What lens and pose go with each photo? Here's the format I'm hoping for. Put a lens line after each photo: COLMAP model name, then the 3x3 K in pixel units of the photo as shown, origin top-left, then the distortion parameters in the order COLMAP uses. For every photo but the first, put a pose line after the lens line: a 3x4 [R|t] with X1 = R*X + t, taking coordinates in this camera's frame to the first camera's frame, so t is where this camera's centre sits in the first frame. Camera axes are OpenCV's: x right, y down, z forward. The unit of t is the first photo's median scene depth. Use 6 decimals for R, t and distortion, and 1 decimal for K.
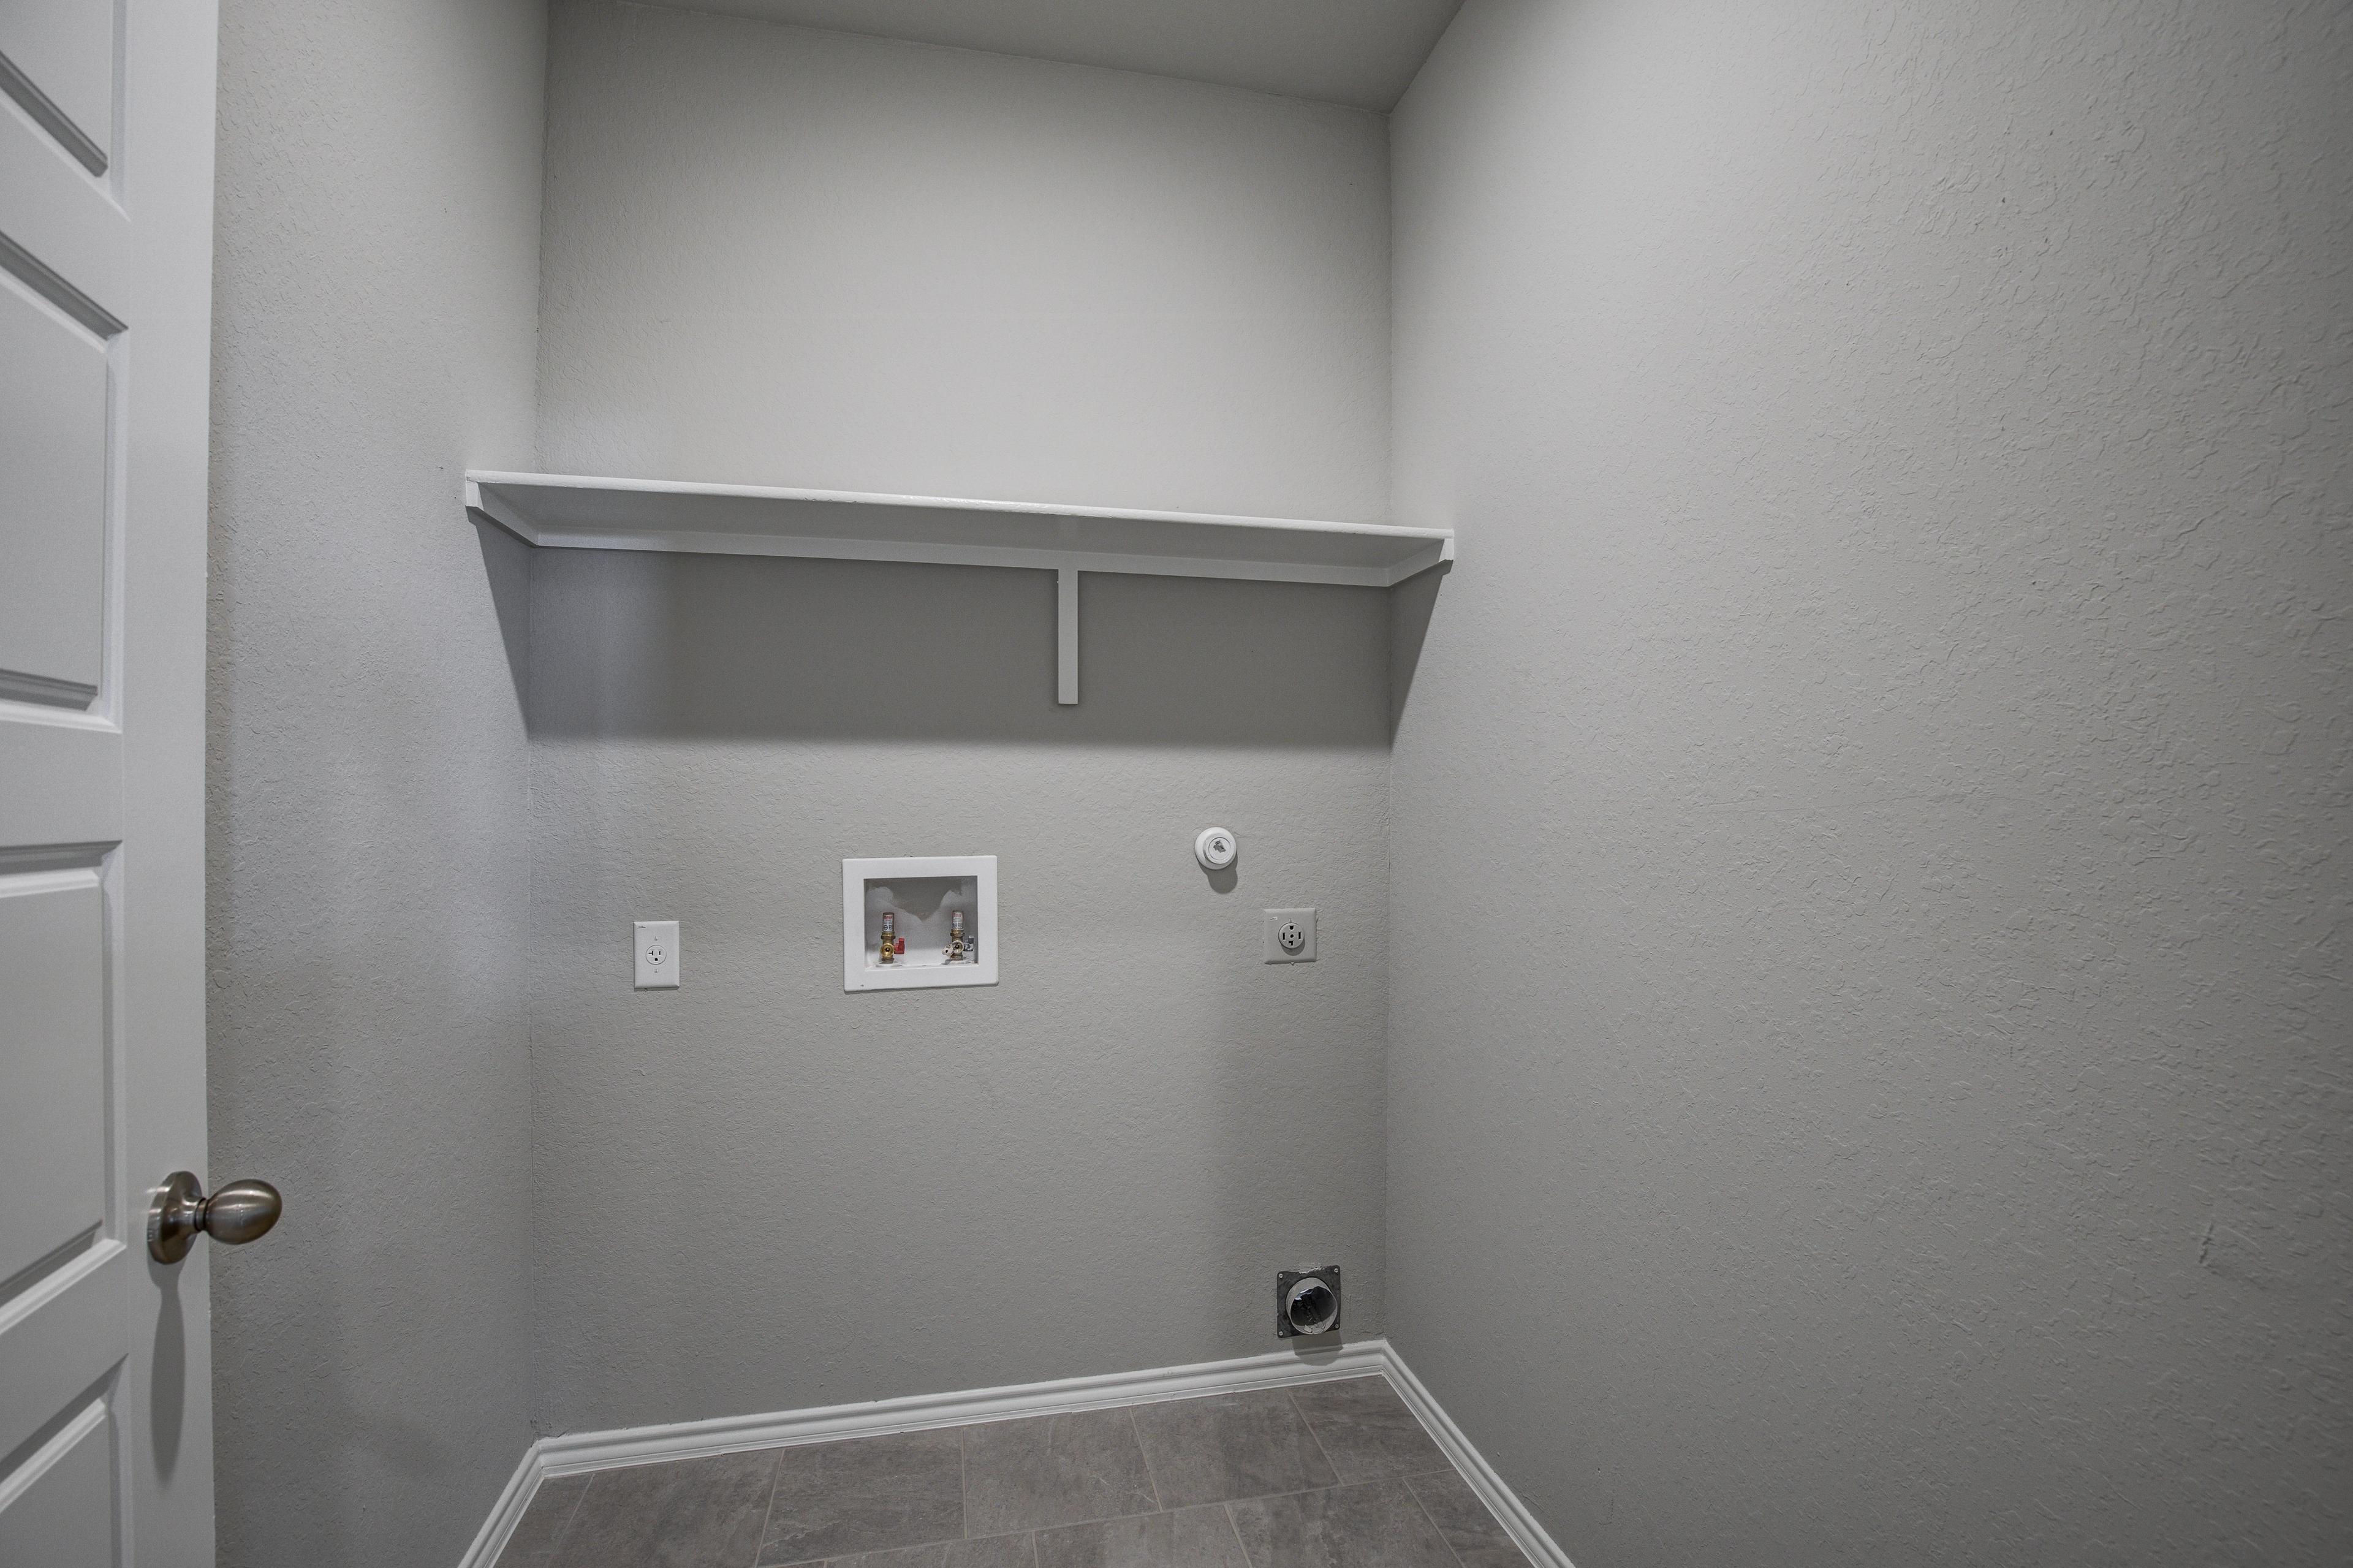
lens RADIAL K [[1076.6, 0, 1181.3], [0, 1076.6, 791.6], [0, 0, 1]] dist [-0.005301, -0.000194]
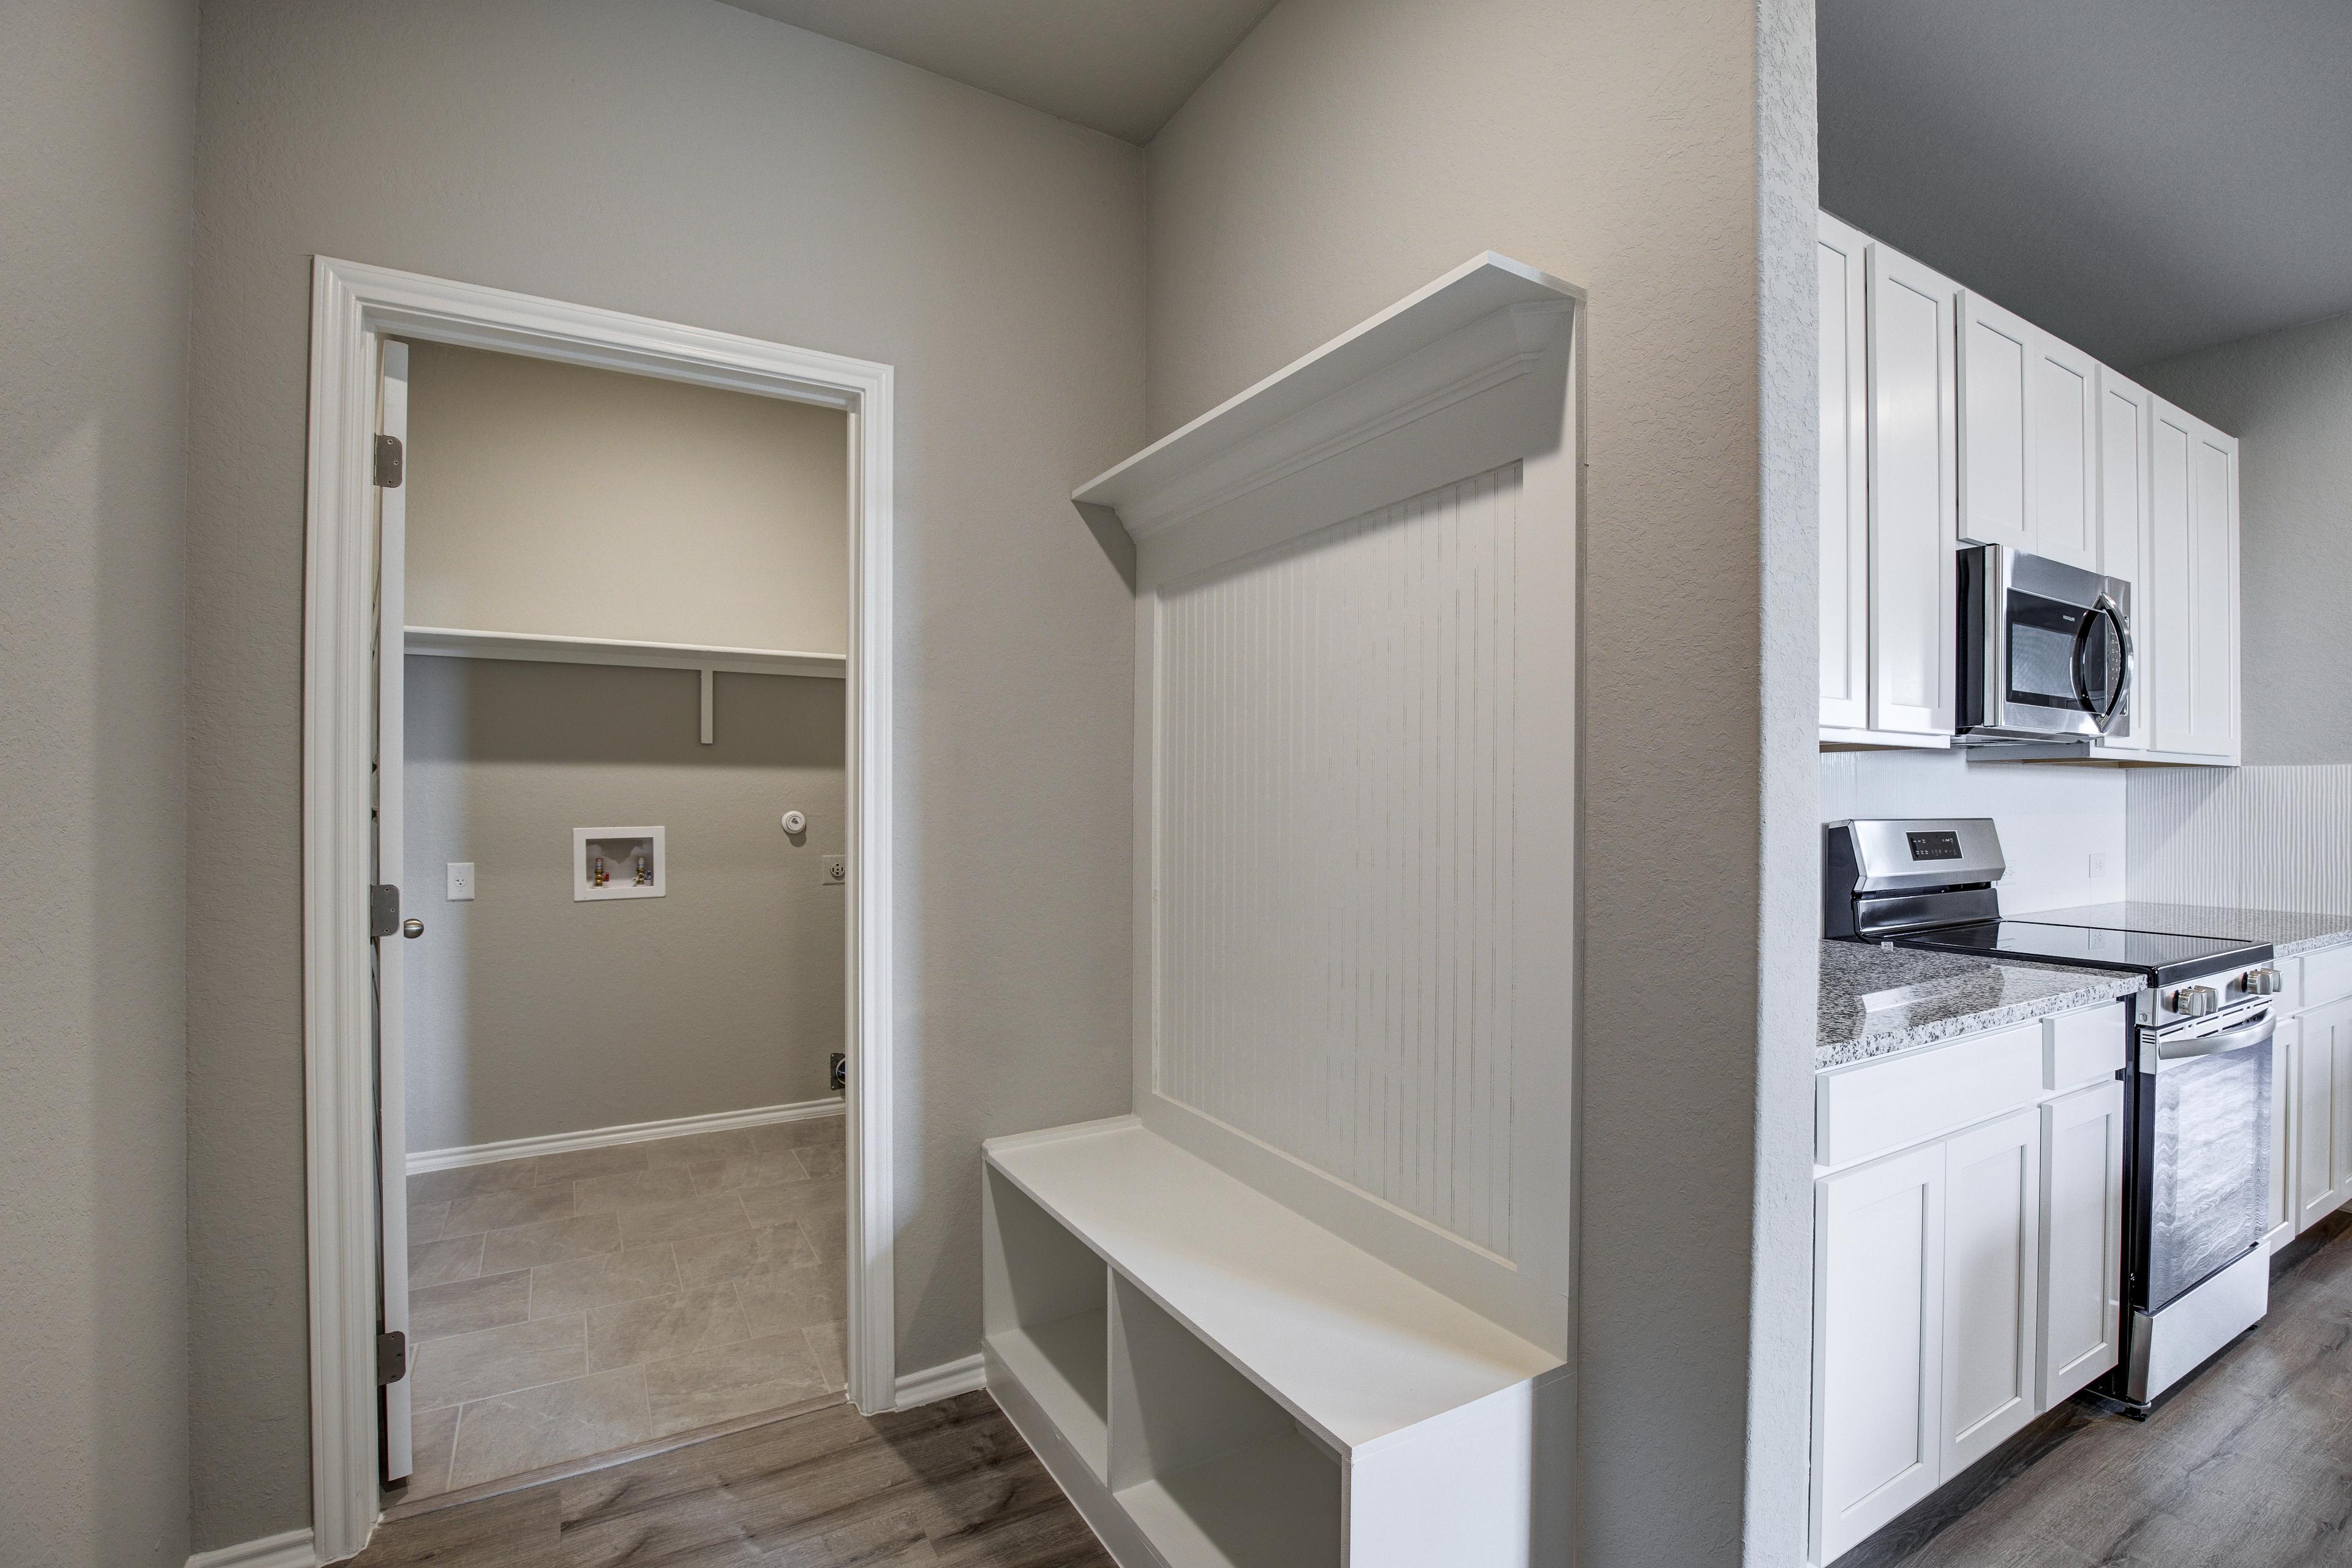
lens RADIAL K [[1076.2, 0, 1160.7], [0, 1076.2, 794.3], [0, 0, 1]] dist [-0.005301, -0.000194]
pose [[0.958259, 0.001461, 0.285897, 0.112090], [-0.004109, 0.999954, 0.008663, -0.013822], [-0.285872, -0.009477, 0.958221, -0.978633]]
